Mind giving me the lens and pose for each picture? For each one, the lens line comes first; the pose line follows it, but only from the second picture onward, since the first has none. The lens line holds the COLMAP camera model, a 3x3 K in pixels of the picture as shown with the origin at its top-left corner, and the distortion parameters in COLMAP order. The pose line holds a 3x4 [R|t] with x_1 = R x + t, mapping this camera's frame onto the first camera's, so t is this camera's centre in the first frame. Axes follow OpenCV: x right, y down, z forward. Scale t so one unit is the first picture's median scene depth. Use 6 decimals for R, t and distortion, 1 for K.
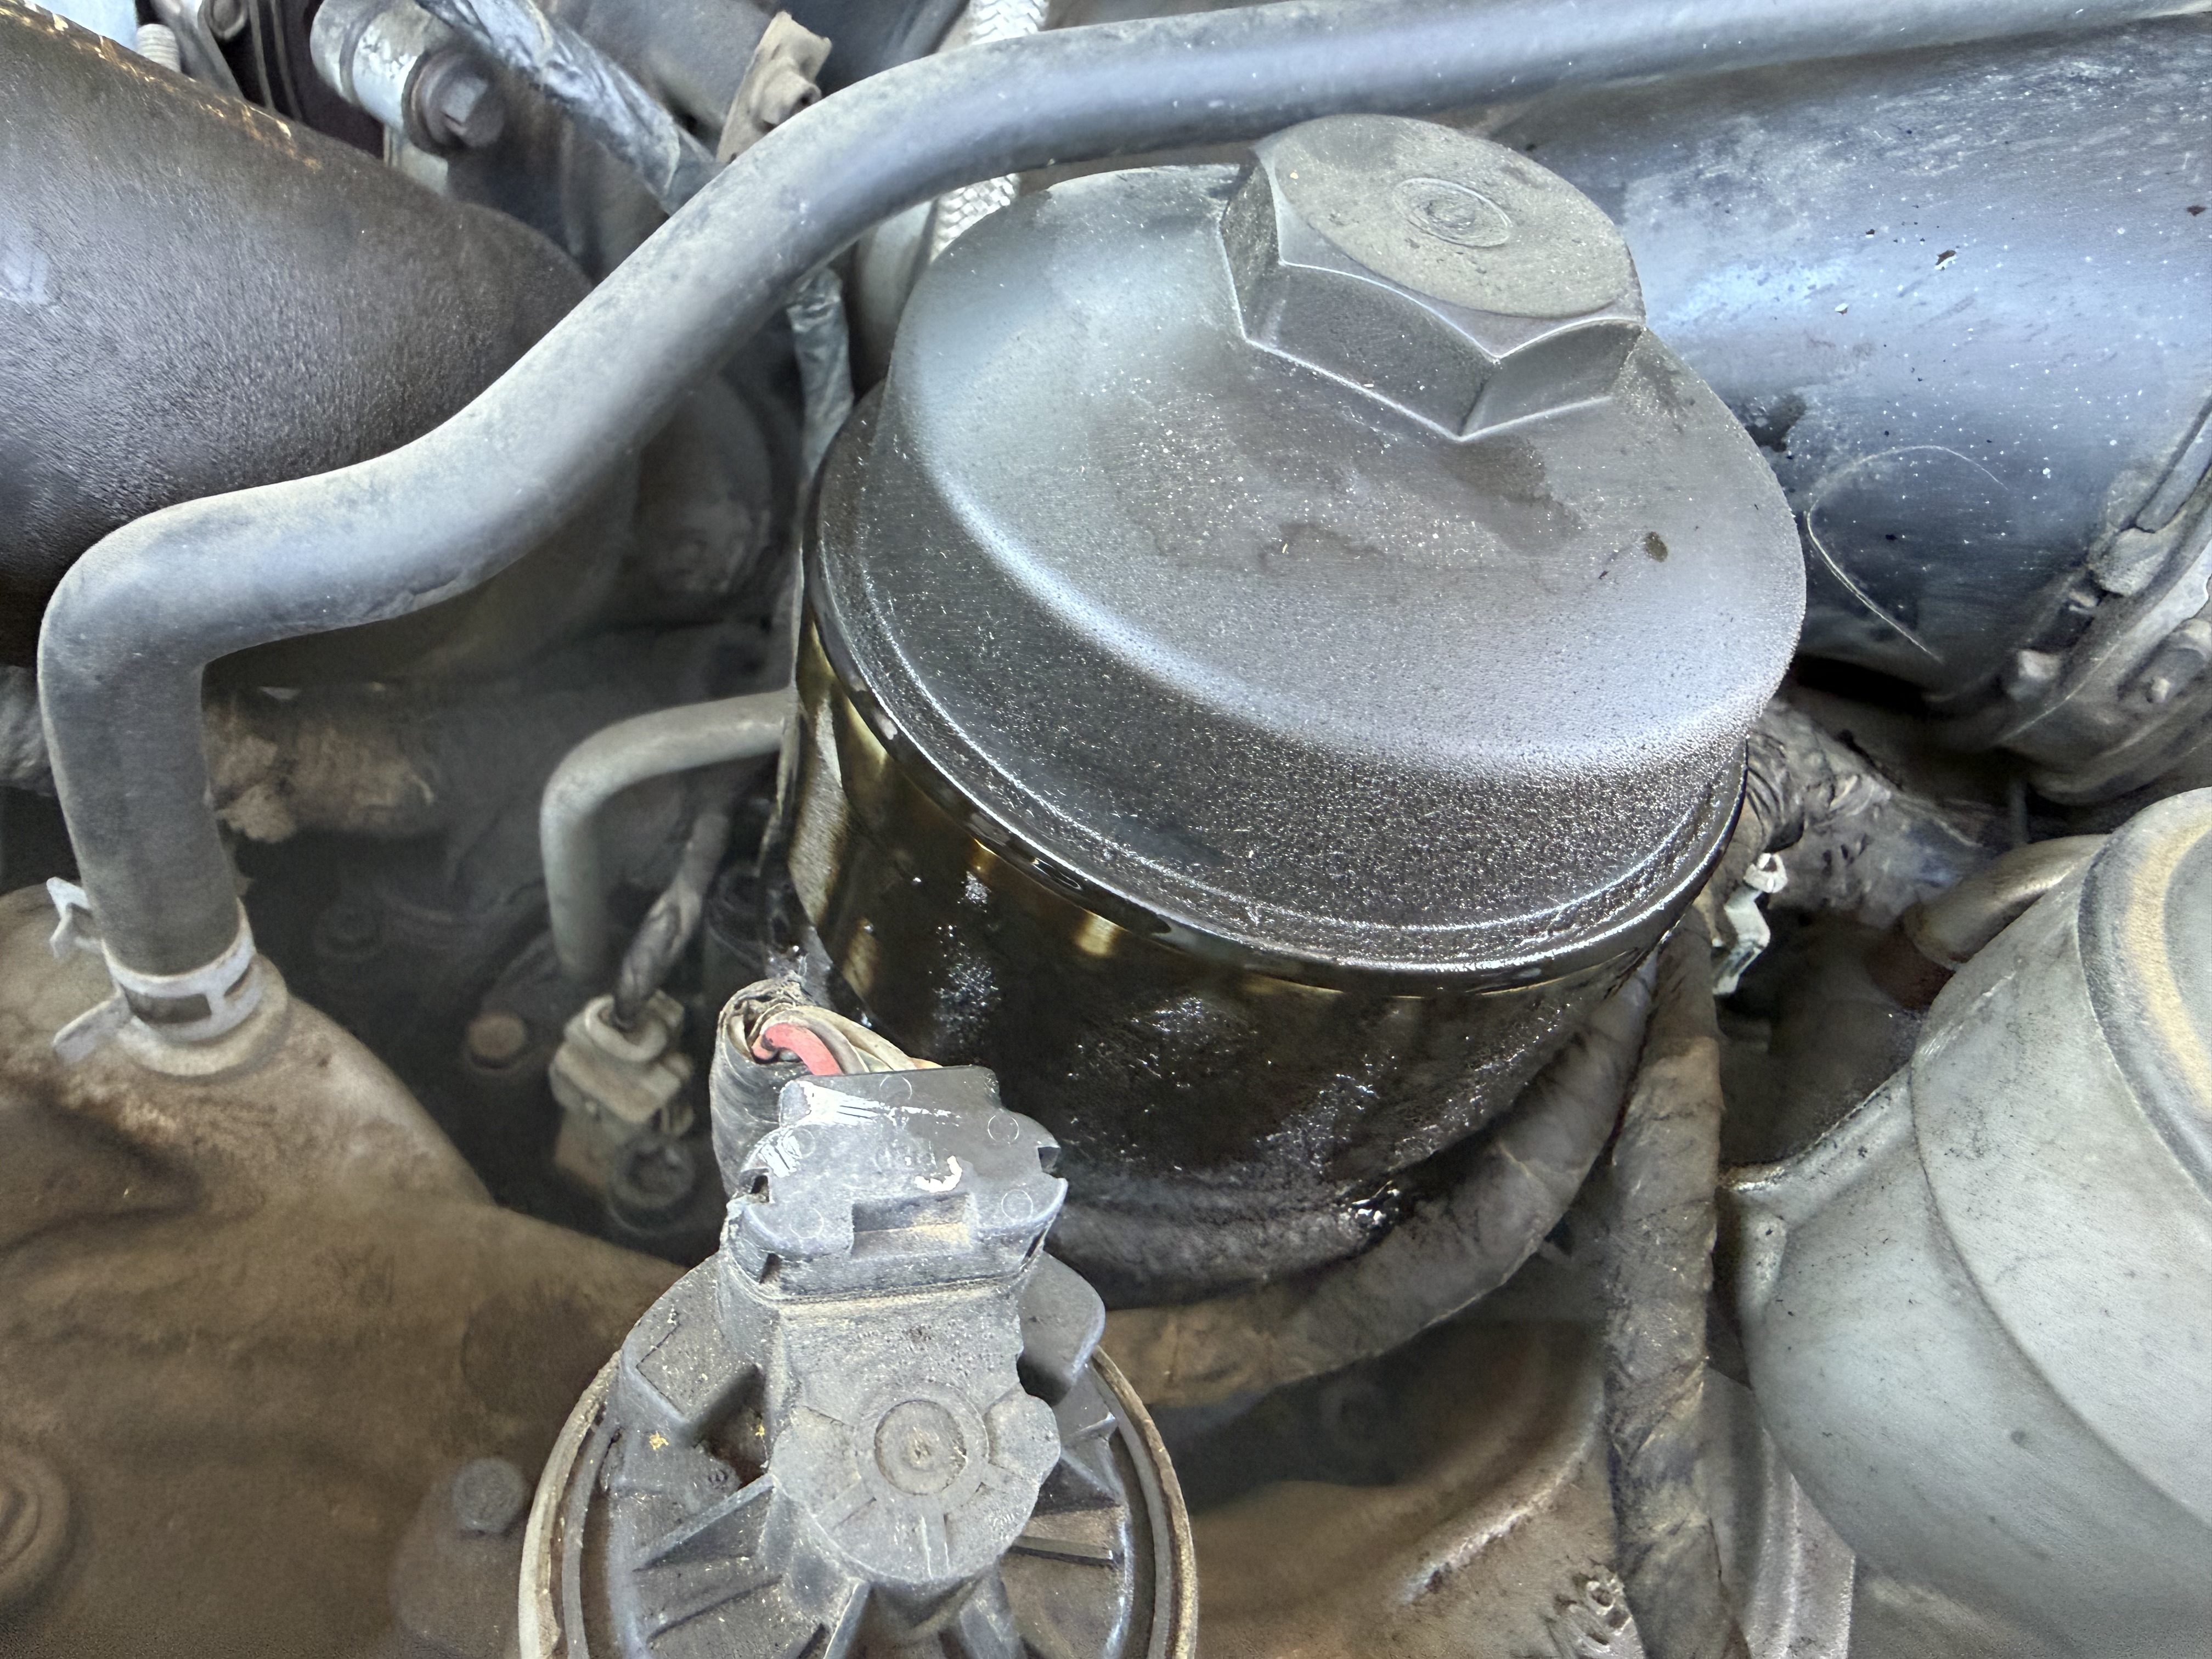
lens RADIAL K [[1901.8, 0, 1103.8], [0, 1901.8, 831.1], [0, 0, 1]] dist [-0.013669, -0.005197]
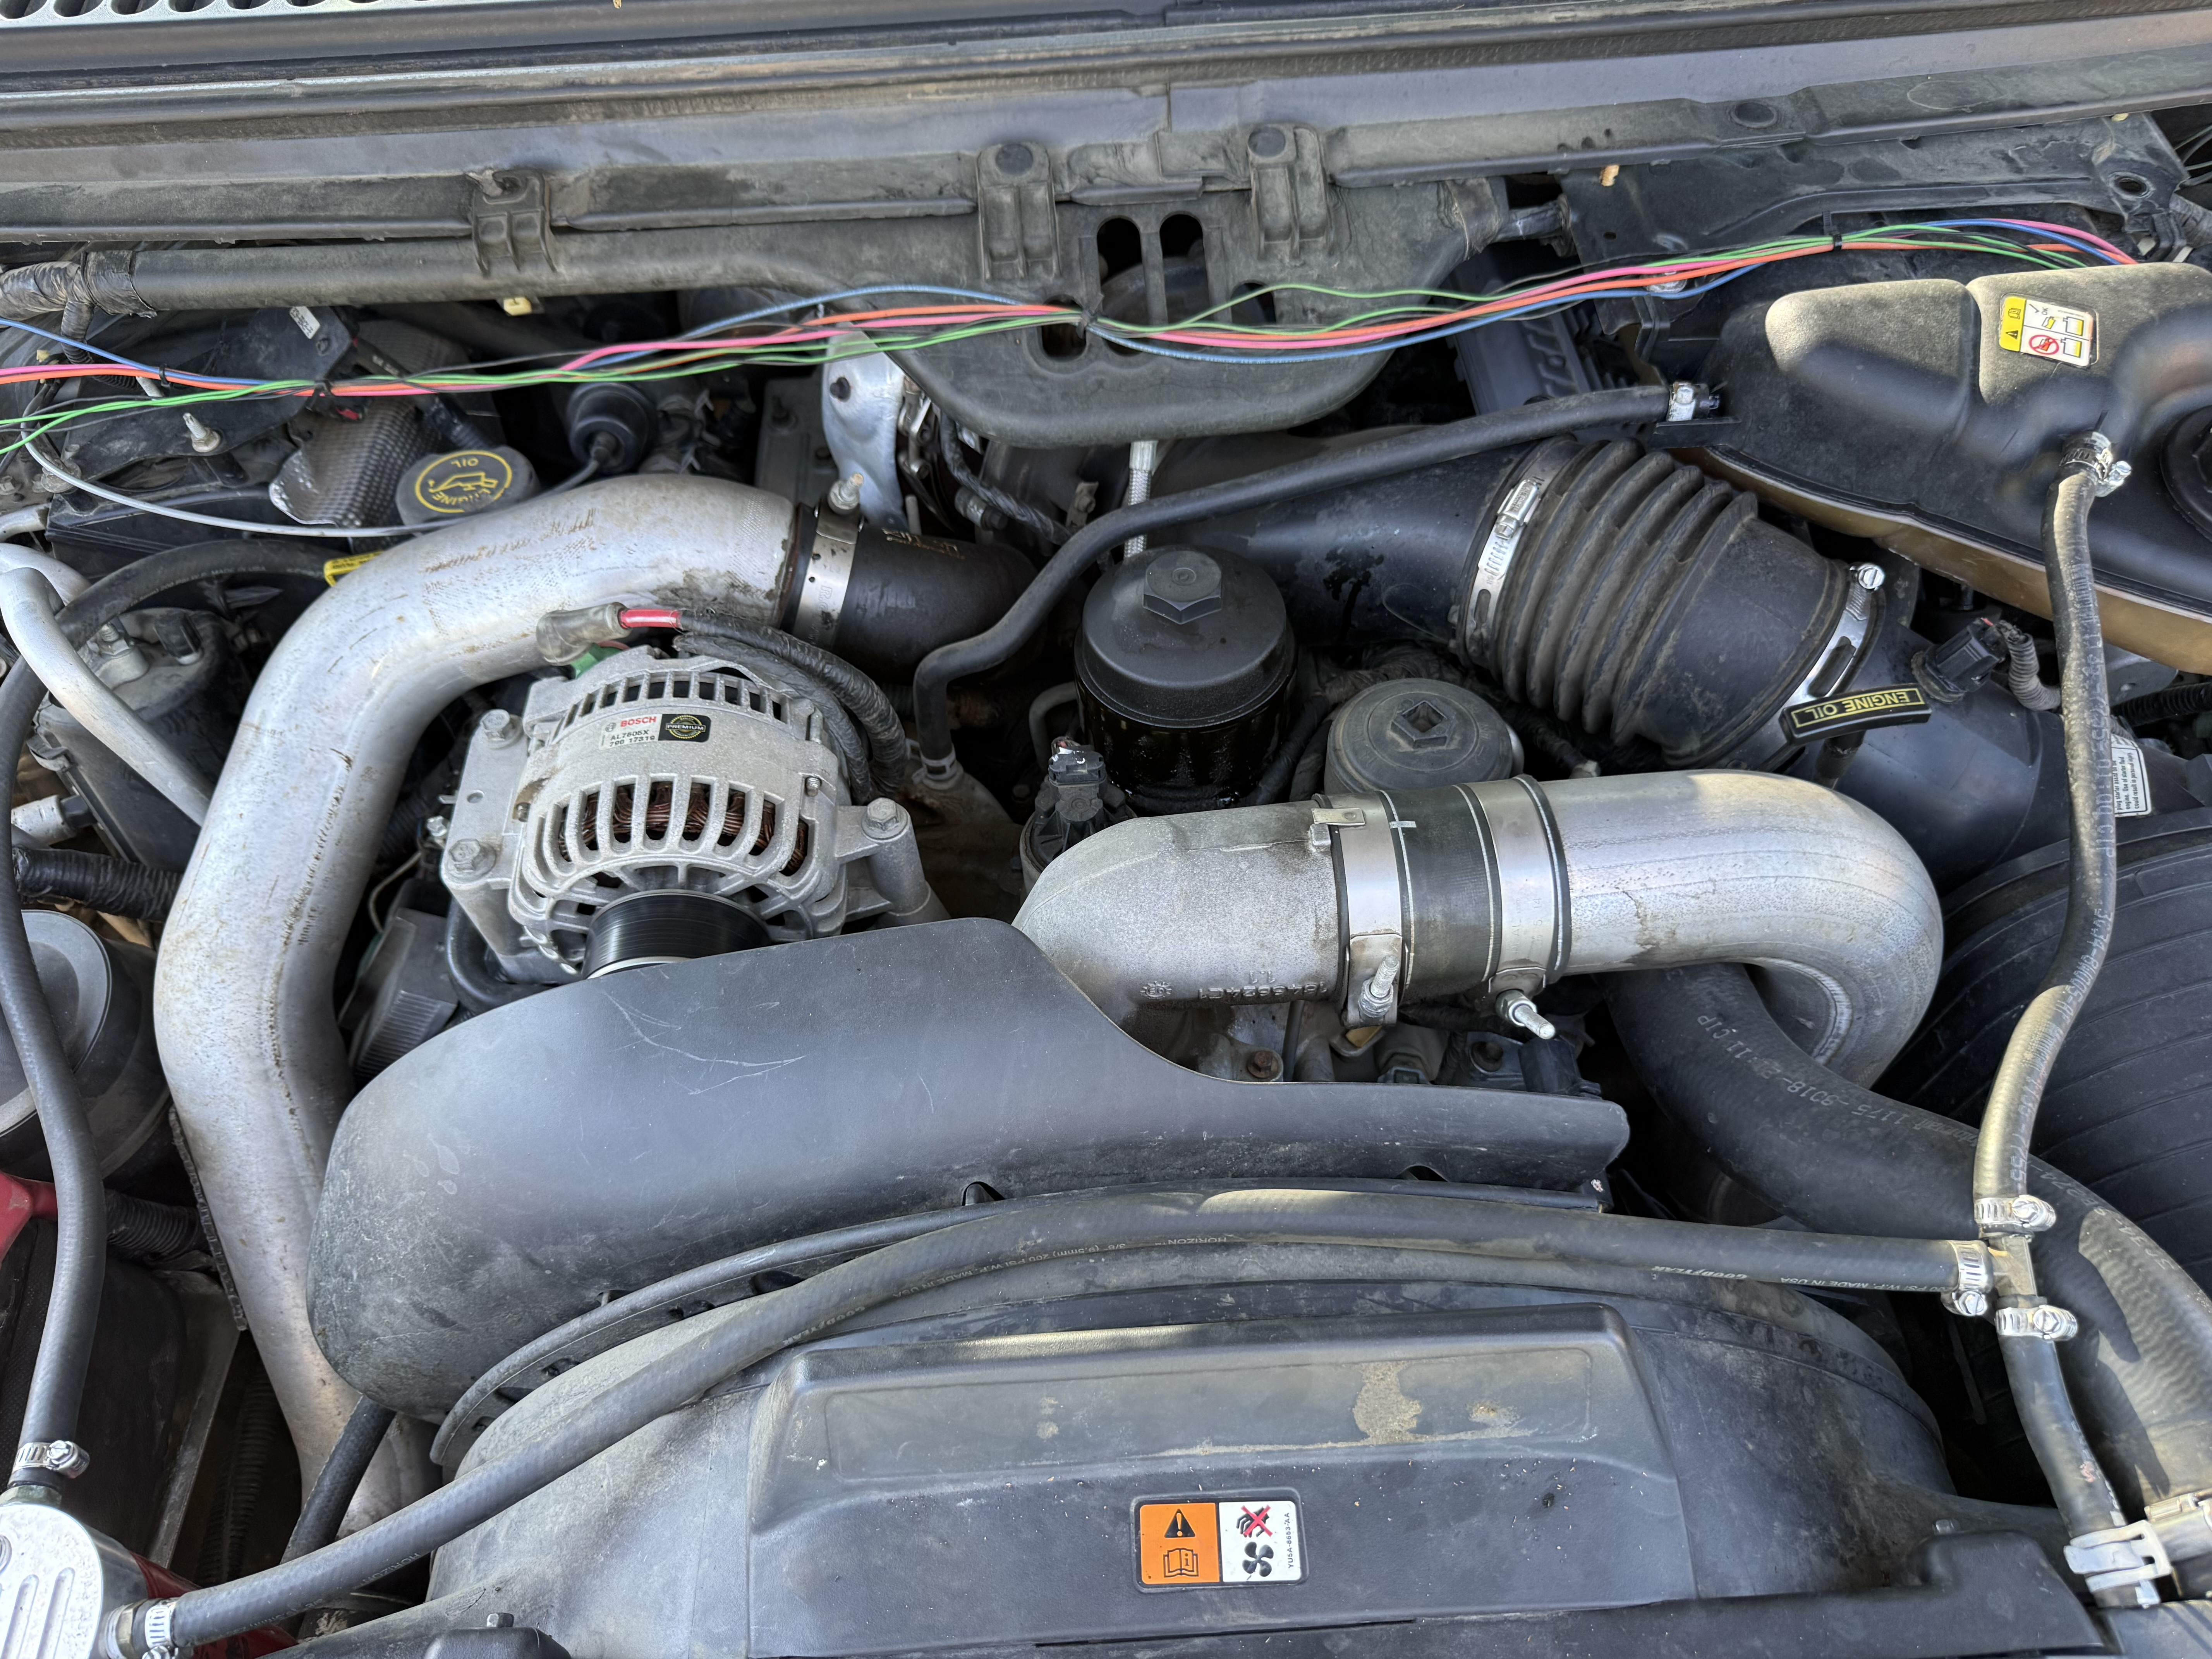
lens RADIAL K [[1548.8, 0, 1105.9], [0, 1548.8, 827.9], [0, 0, 1]] dist [-0.000024, -0.000004]
pose [[0.961761, -0.038379, -0.271186, 0.705336], [0.048643, 0.998328, 0.031228, 0.132106], [0.269534, -0.043225, 0.962020, -1.988058]]
